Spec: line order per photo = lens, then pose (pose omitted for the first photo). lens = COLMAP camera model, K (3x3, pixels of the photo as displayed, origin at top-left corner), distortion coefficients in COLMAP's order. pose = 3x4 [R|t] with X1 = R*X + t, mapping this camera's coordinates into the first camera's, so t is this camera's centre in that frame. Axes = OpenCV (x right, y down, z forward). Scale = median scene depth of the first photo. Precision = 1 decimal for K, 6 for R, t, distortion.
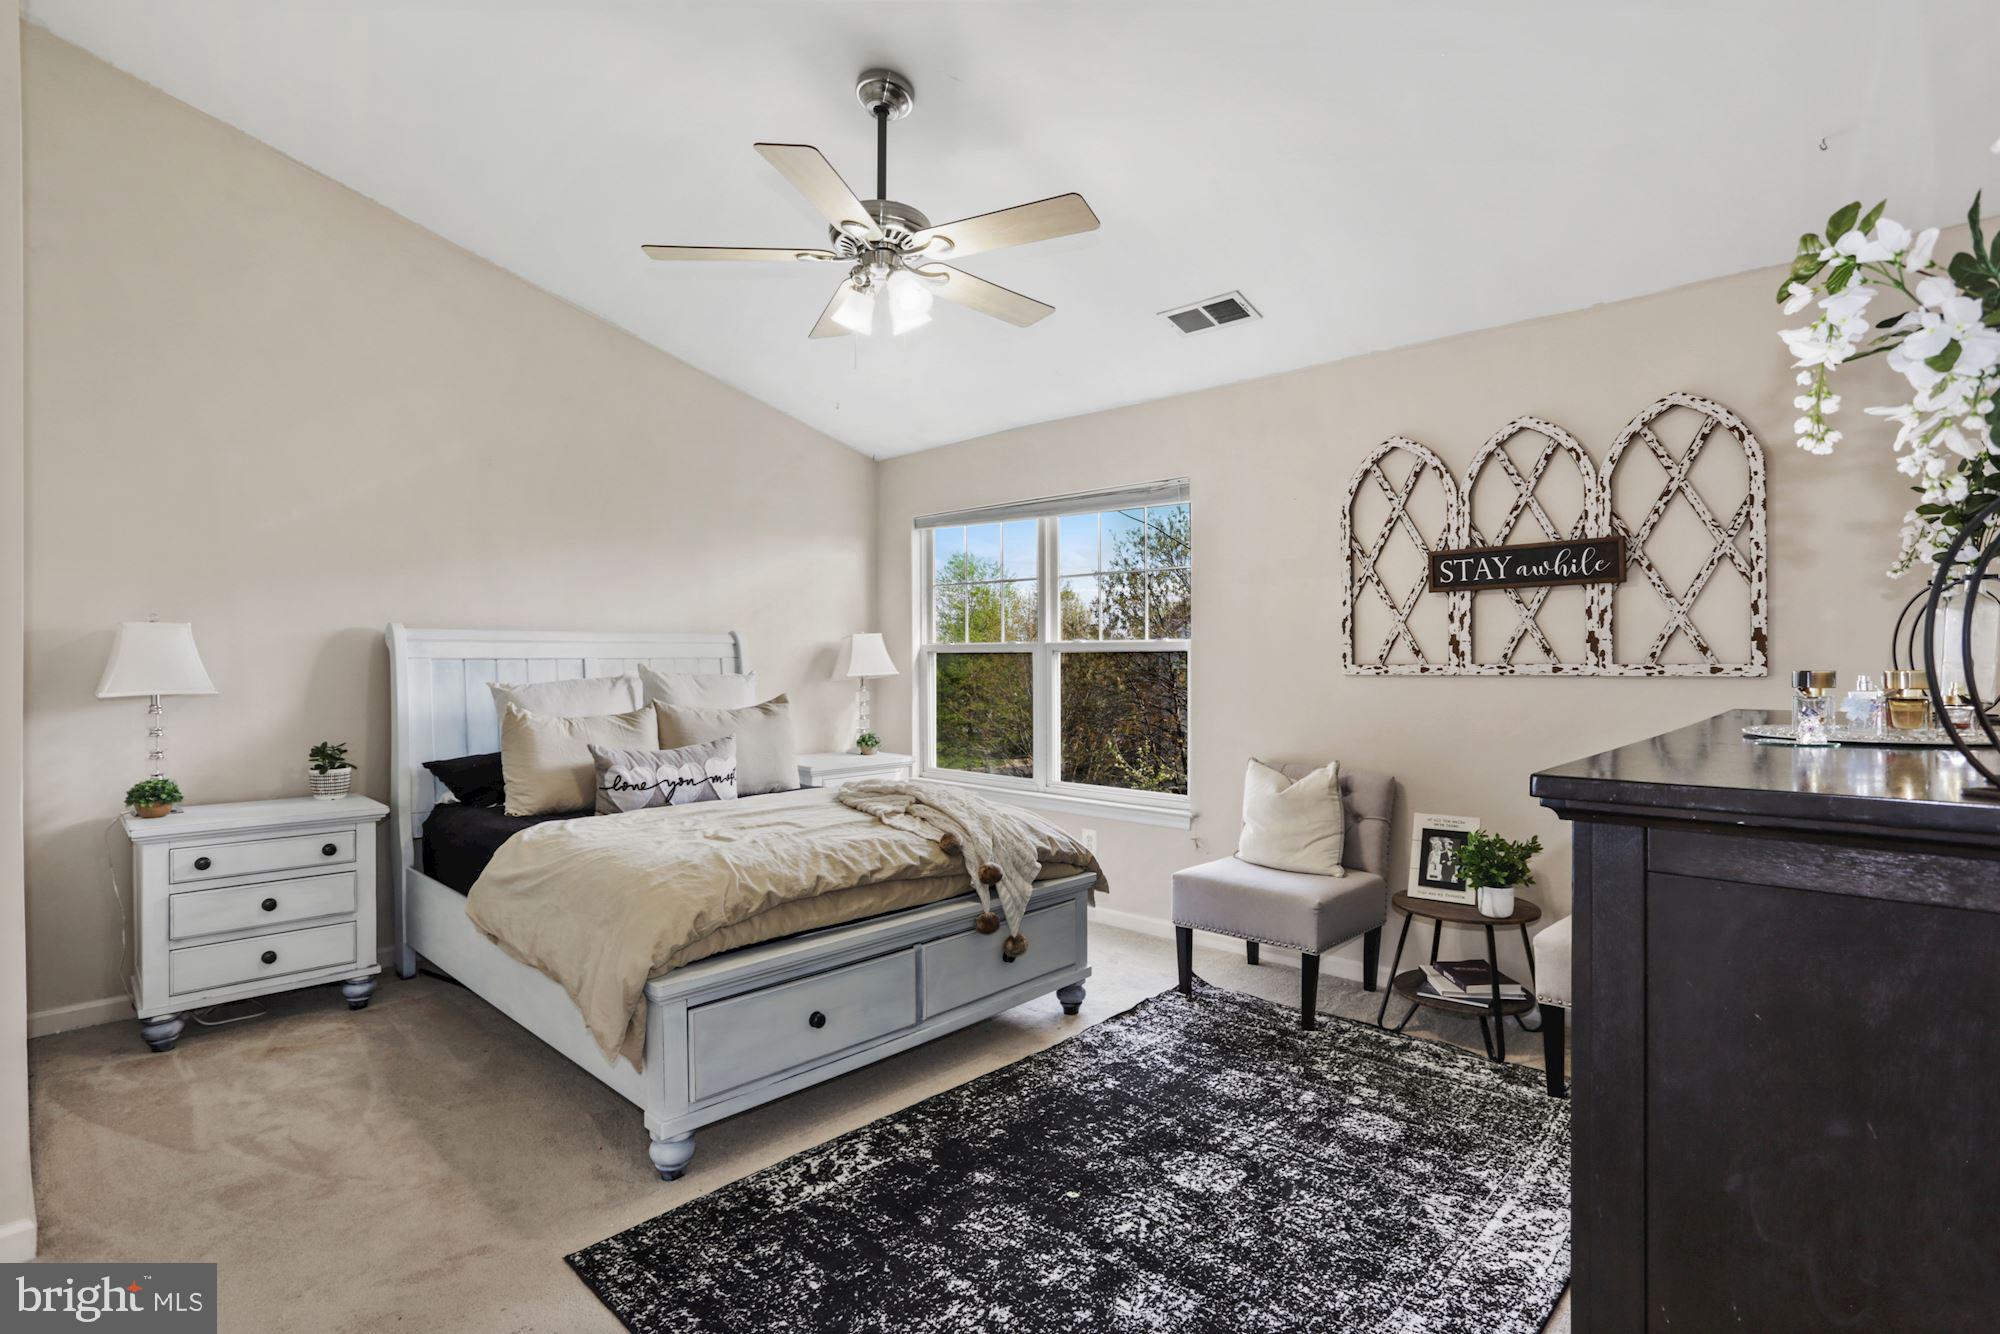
lens RADIAL K [[971.7, 0, 1010.8], [0, 971.7, 661.4], [0, 0, 1]] dist [-0.057526, 0.026249]
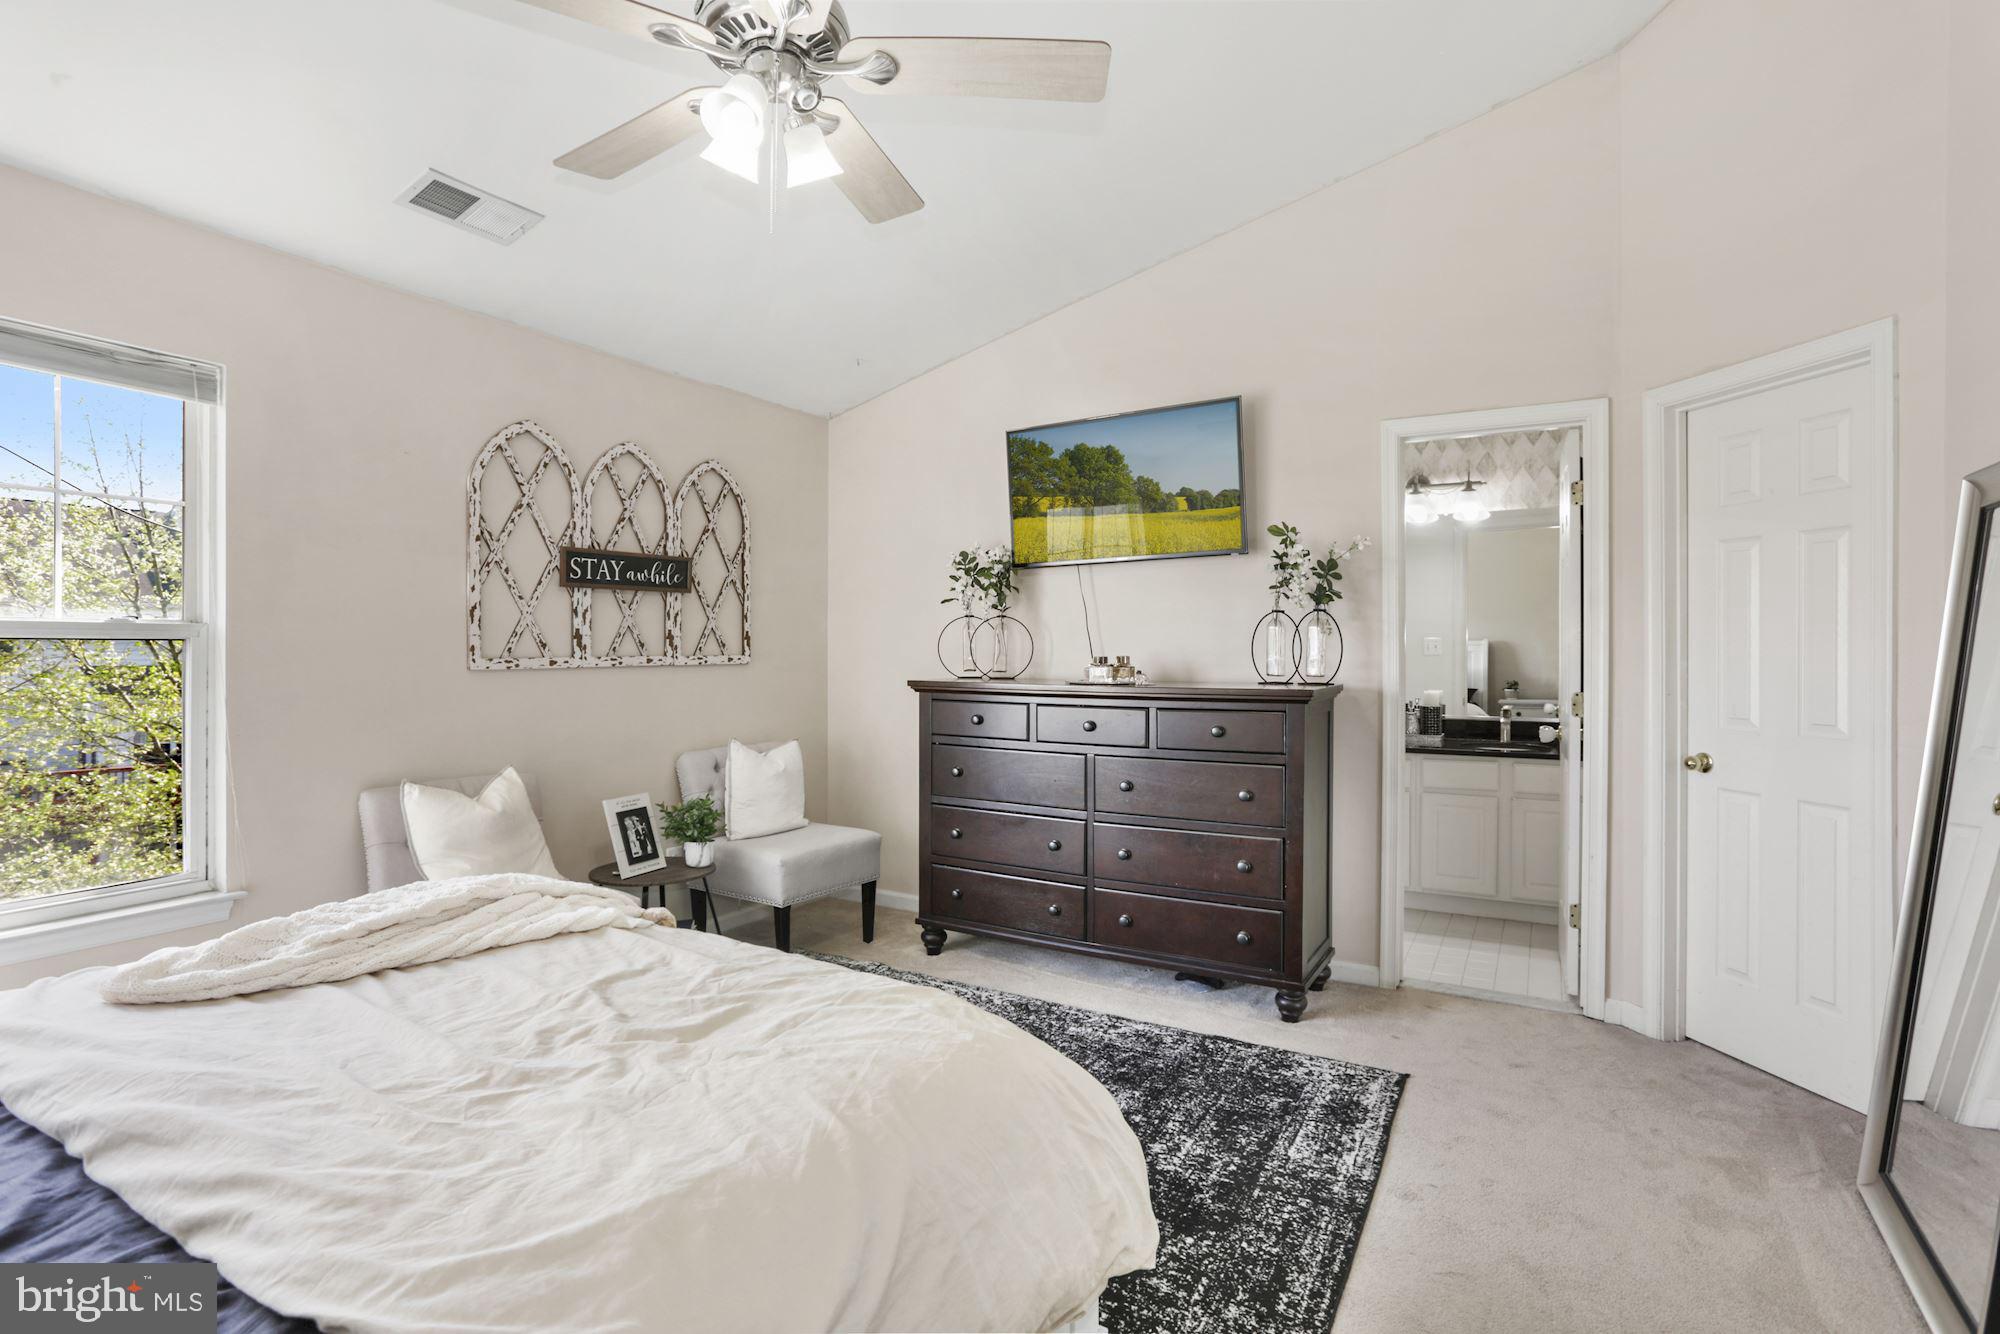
lens RADIAL K [[971.7, 0, 984.6], [0, 971.7, 648.0], [0, 0, 1]] dist [-0.057526, 0.026249]
pose [[-0.214266, 0.006182, 0.976756, -0.701528], [0.008219, 0.999956, -0.004525, 0.001447], [-0.976741, 0.007058, -0.214307, 0.849178]]
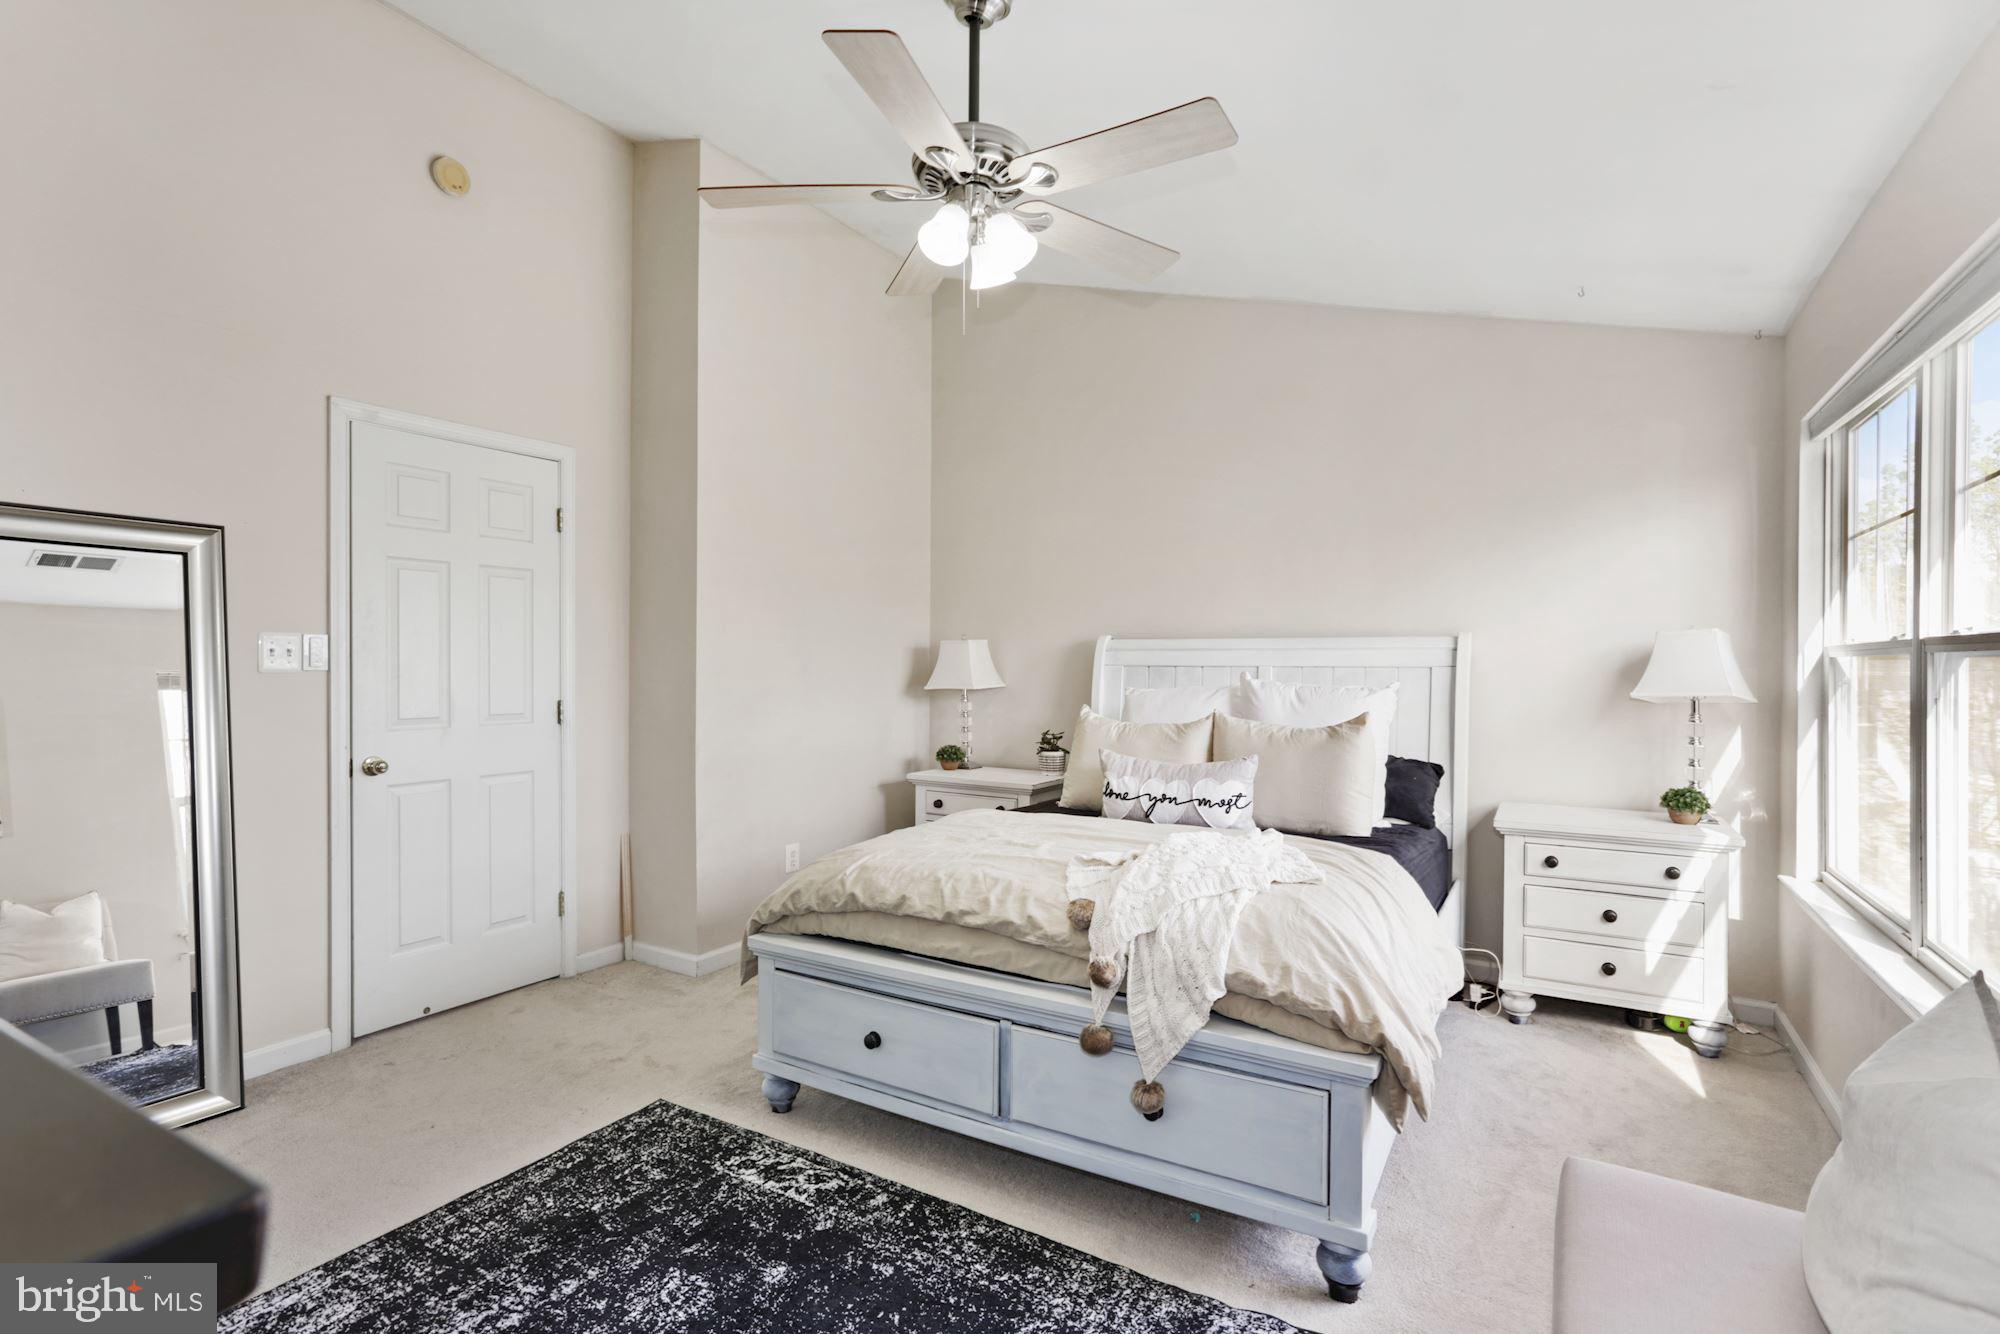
lens RADIAL K [[971.7, 0, 986.3], [0, 971.7, 680.2], [0, 0, 1]] dist [-0.057526, 0.026249]
pose [[0.204814, 0.015455, -0.978679, 0.581990], [-0.018086, 0.999764, 0.012003, 0.004179], [0.978634, 0.015242, 0.205045, 0.712961]]
